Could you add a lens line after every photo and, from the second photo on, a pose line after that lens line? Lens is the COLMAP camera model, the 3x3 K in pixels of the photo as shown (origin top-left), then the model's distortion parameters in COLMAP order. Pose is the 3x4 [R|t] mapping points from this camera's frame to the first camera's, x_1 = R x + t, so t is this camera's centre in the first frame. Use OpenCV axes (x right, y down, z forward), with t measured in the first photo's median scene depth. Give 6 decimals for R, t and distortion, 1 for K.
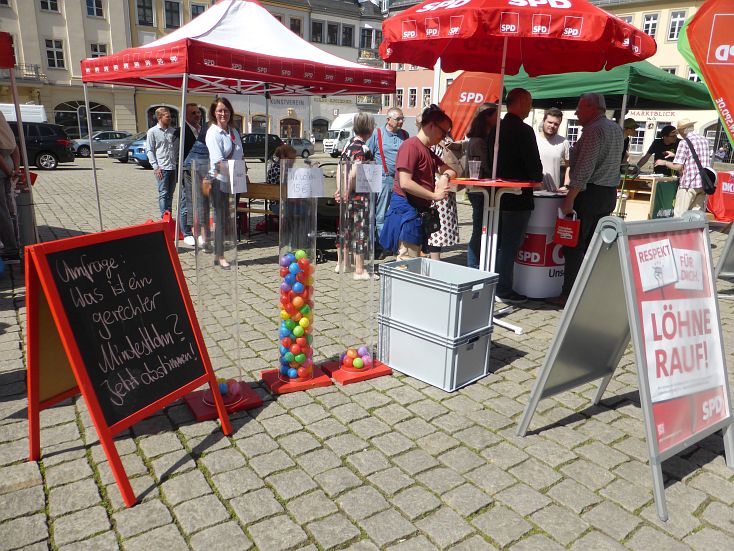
lens RADIAL K [[530.4, 0, 369.7], [0, 530.4, 271.3], [0, 0, 1]] dist [-0.043907, 0.037385]
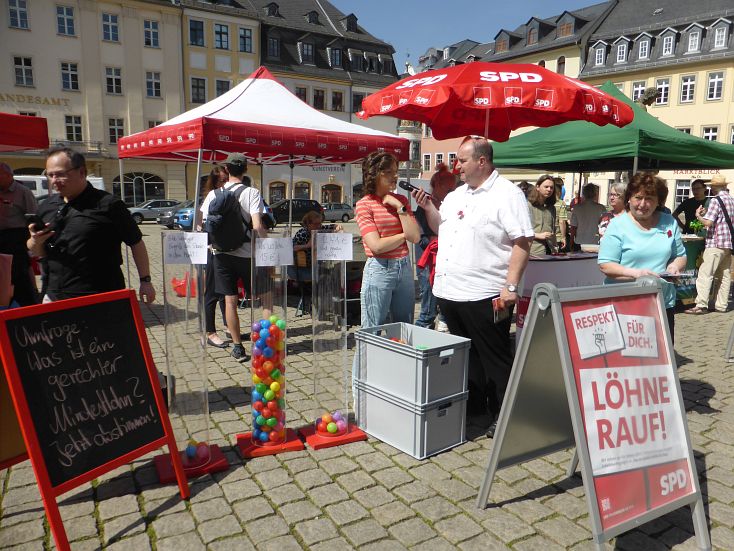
lens RADIAL K [[530.4, 0, 382.5], [0, 530.4, 273.5], [0, 0, 1]] dist [-0.043907, 0.037385]
pose [[0.996903, -0.007242, -0.078310, 0.173039], [-0.001445, 0.993897, -0.110299, -0.008287], [0.078631, 0.110071, 0.990809, -0.017107]]
